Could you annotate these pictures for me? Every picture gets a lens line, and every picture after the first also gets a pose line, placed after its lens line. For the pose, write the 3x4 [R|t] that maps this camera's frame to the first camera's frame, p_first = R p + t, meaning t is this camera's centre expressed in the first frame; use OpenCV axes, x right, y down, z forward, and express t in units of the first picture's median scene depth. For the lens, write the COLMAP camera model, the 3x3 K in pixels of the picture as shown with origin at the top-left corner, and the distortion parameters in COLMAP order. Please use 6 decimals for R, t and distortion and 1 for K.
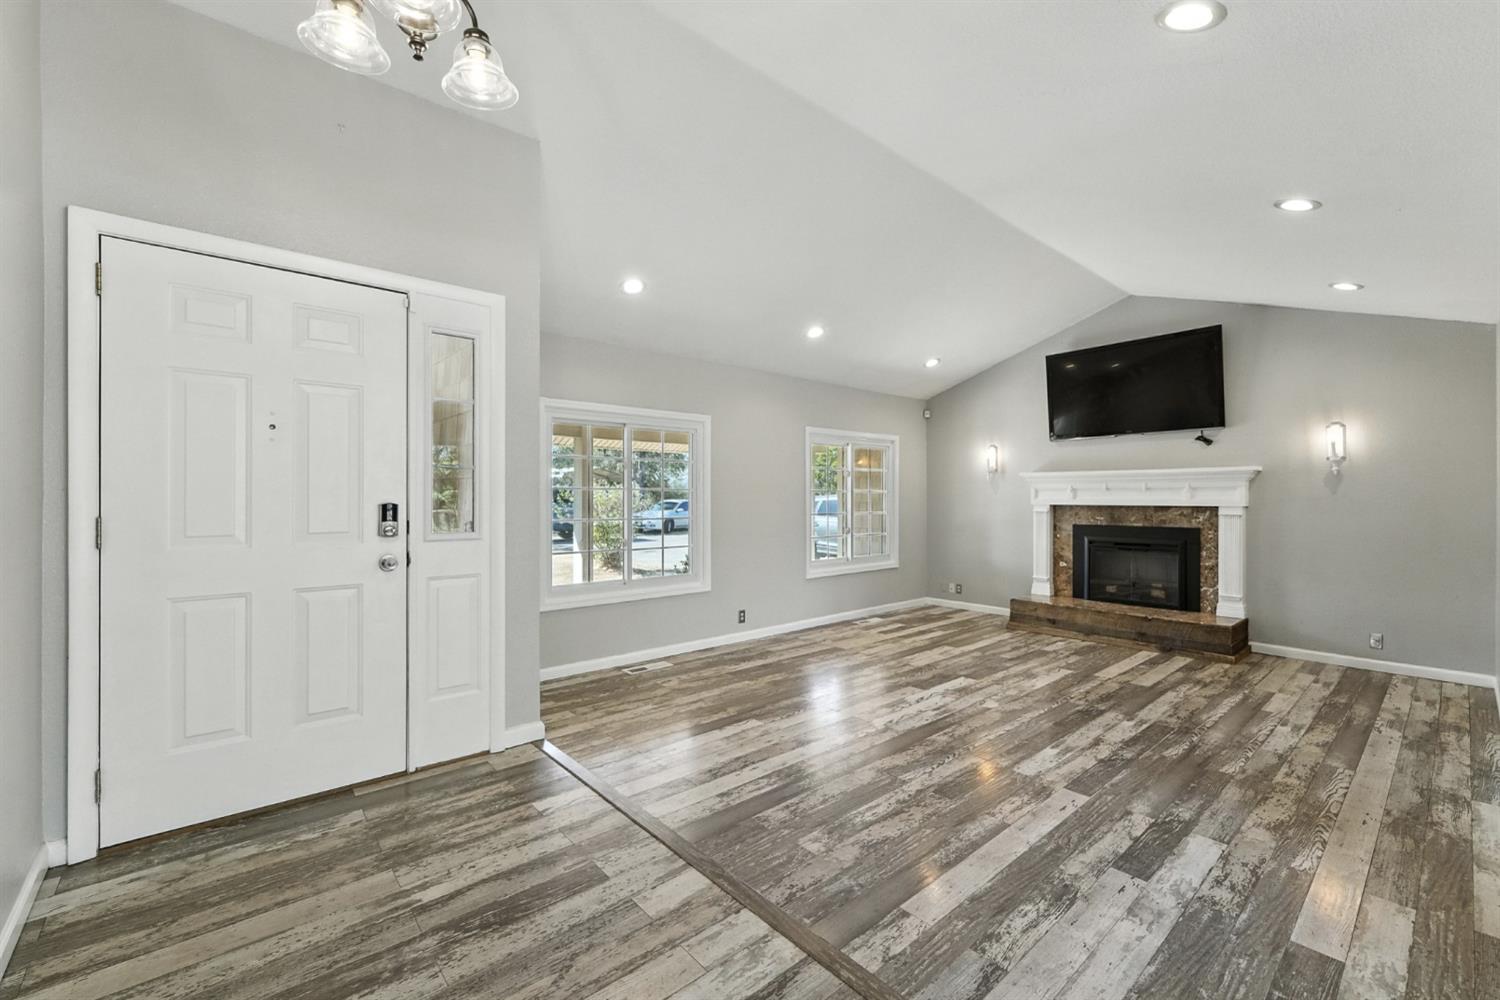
lens RADIAL K [[629.0, 0, 746.7], [0, 629.0, 502.2], [0, 0, 1]] dist [0.001127, -0.000471]
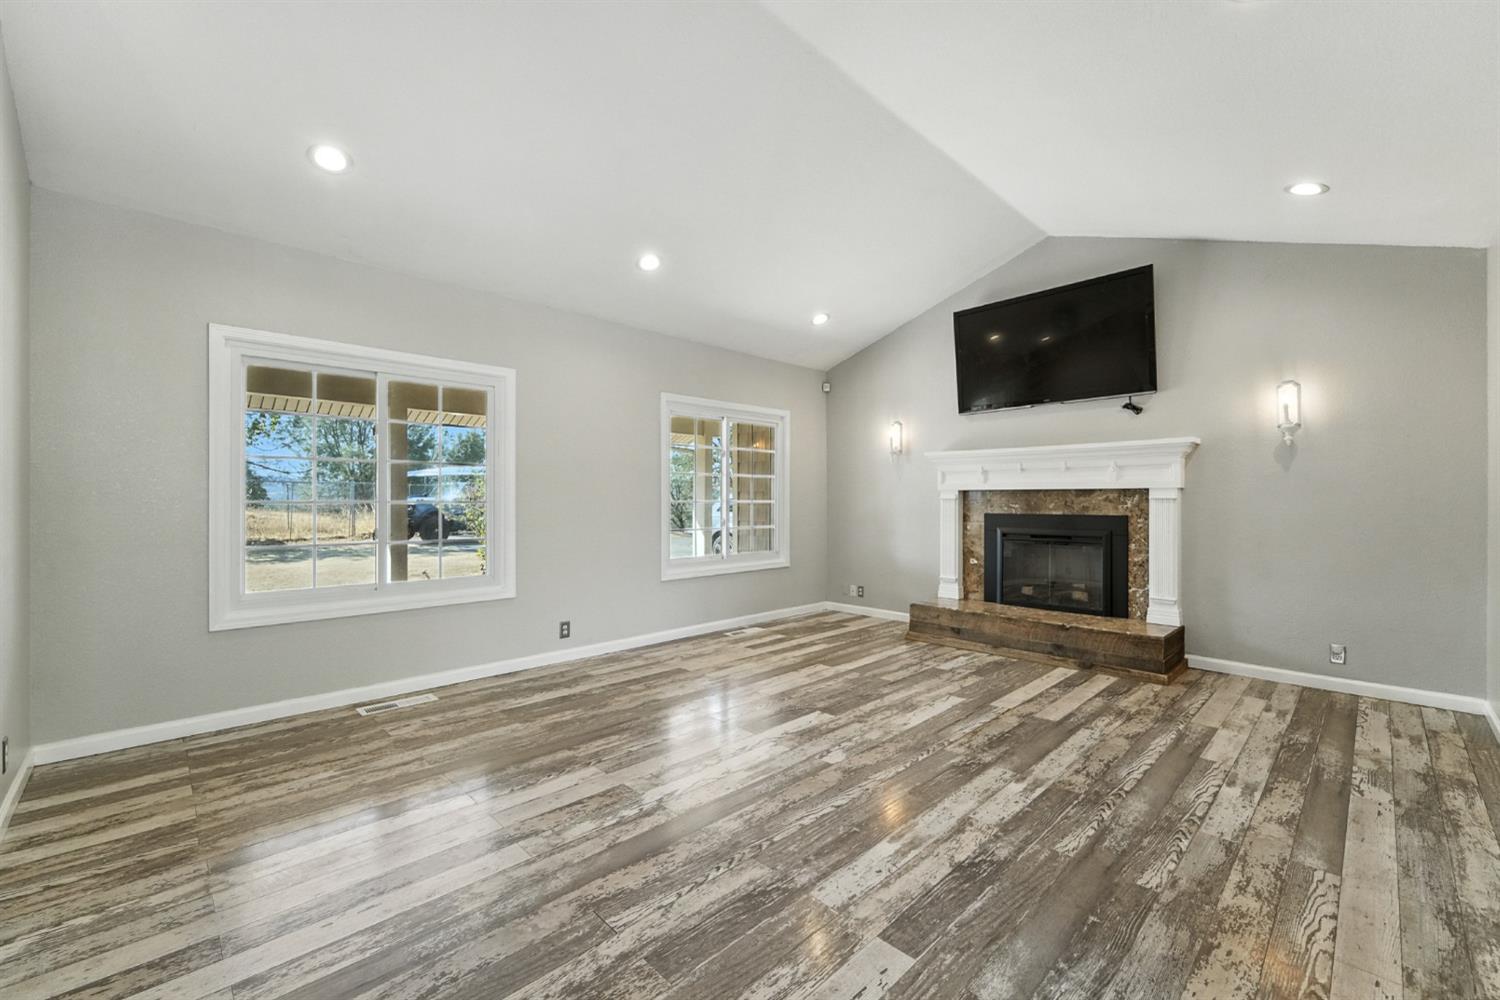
lens RADIAL K [[621.2, 0, 751.0], [0, 621.2, 503.6], [0, 0, 1]] dist [0.001980, -0.000058]
pose [[0.998142, 0.000693, 0.060920, 0.205593], [-0.000533, 0.999996, -0.002639, 0.031642], [-0.060921, 0.002602, 0.998139, 0.252093]]
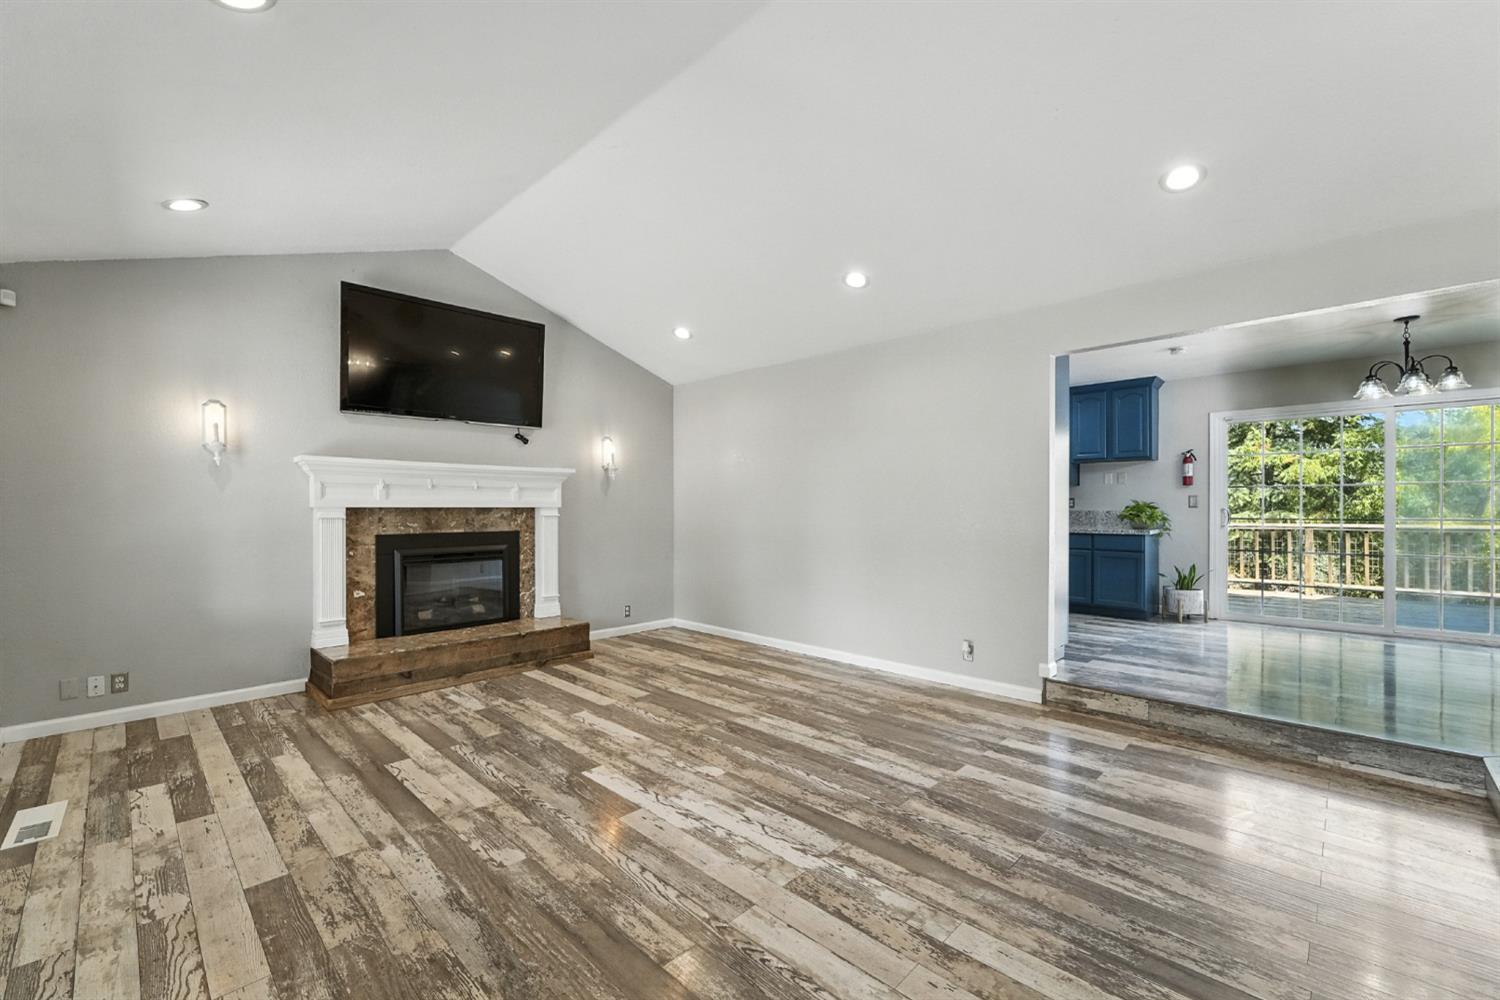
lens RADIAL K [[615.9, 0, 756.4], [0, 615.9, 512.6], [0, 0, 1]] dist [0.000163, -0.000117]
pose [[-0.092987, -0.005325, 0.995653, -0.271074], [0.010208, 0.999928, 0.006301, 0.013240], [-0.995615, 0.010750, -0.092926, 0.826950]]
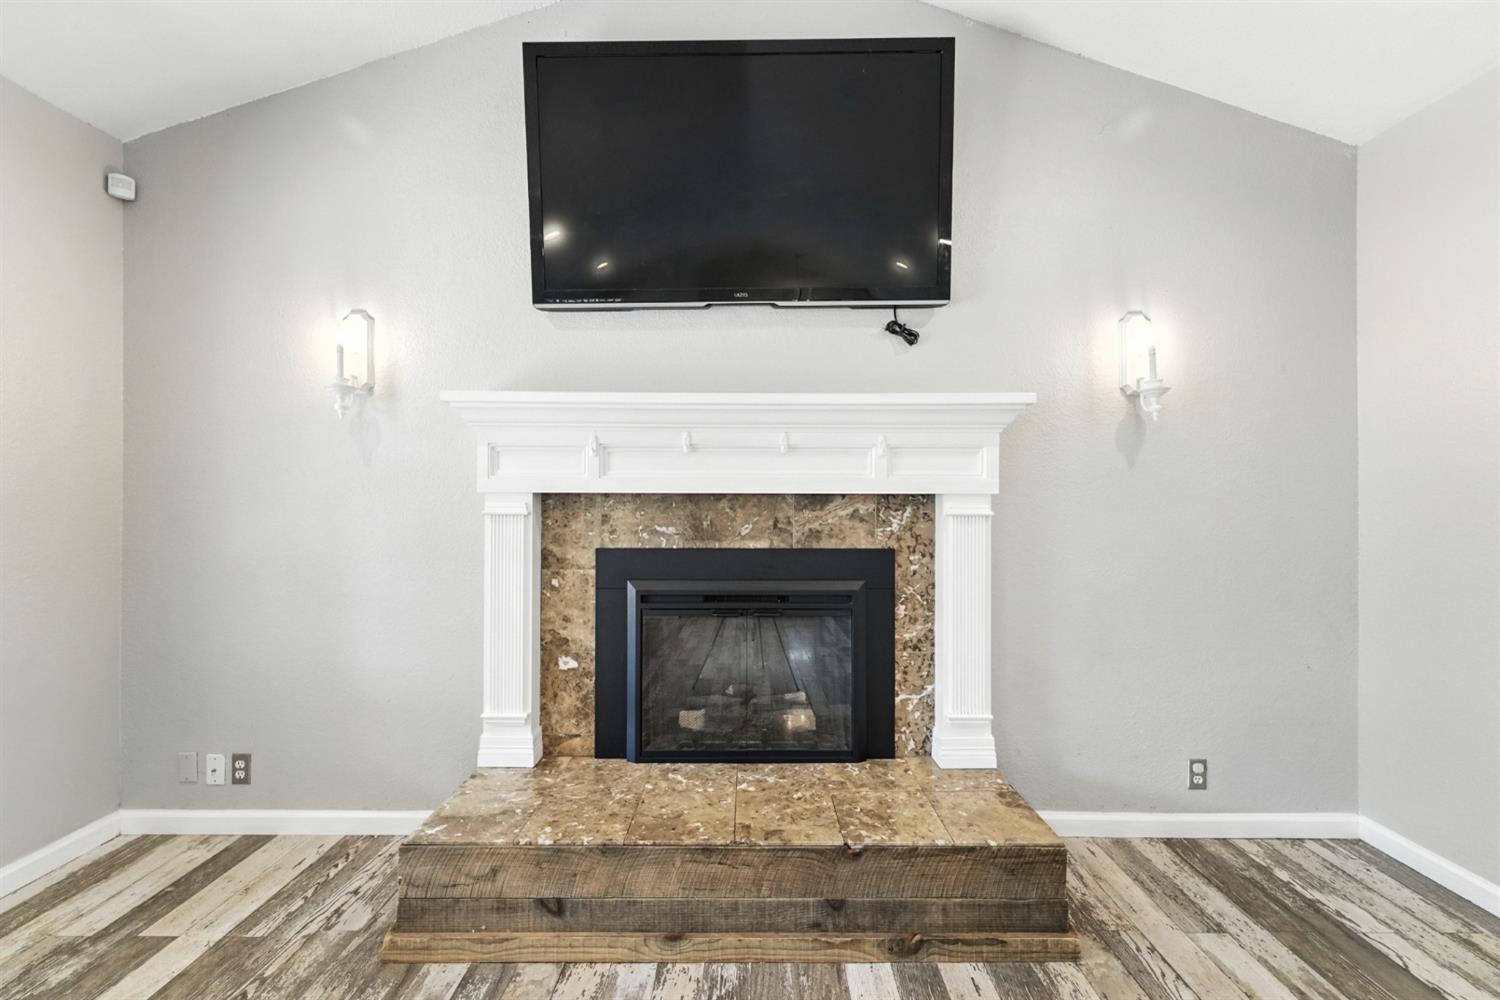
lens RADIAL K [[612.1, 0, 749.4], [0, 612.1, 497.3], [0, 0, 1]] dist [0.000774, -0.000039]
pose [[0.660950, 0.004605, 0.750416, 0.412446], [0.003244, 0.999954, -0.008993, 0.012976], [-0.750423, 0.008378, 0.660905, 0.918263]]
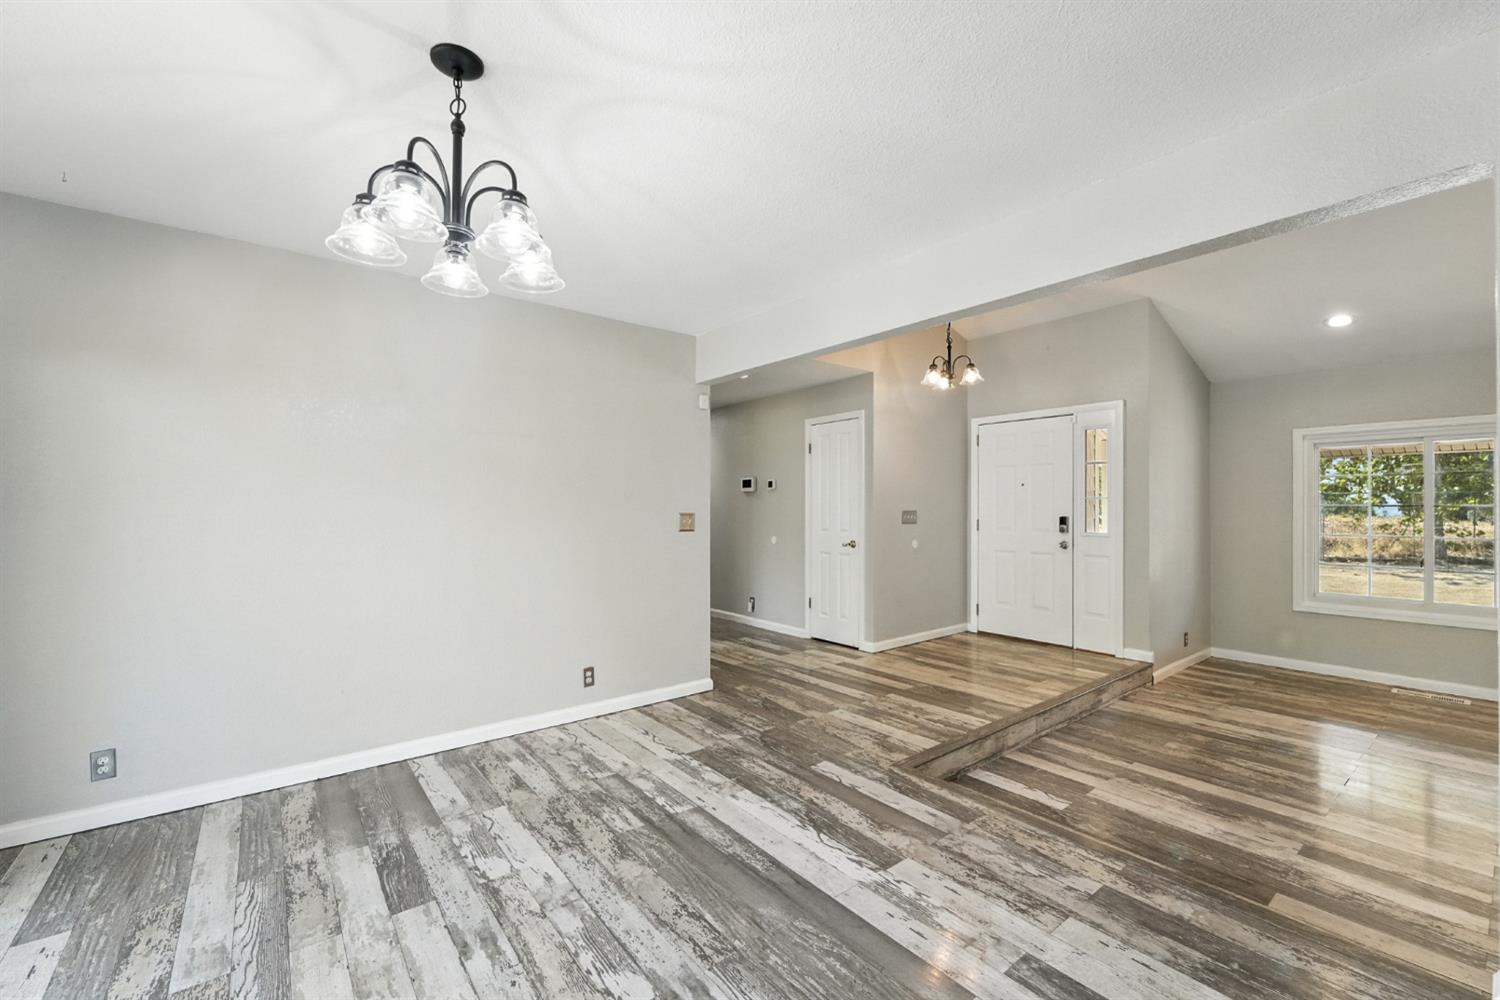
lens RADIAL K [[612.1, 0, 749.4], [0, 612.1, 497.3], [0, 0, 1]] dist [0.000774, -0.000039]
pose [[-0.036909, -0.008724, -0.999281, 0.810021], [-0.008890, 0.999925, -0.008401, -0.019673], [0.999279, 0.008574, -0.036984, 0.006450]]
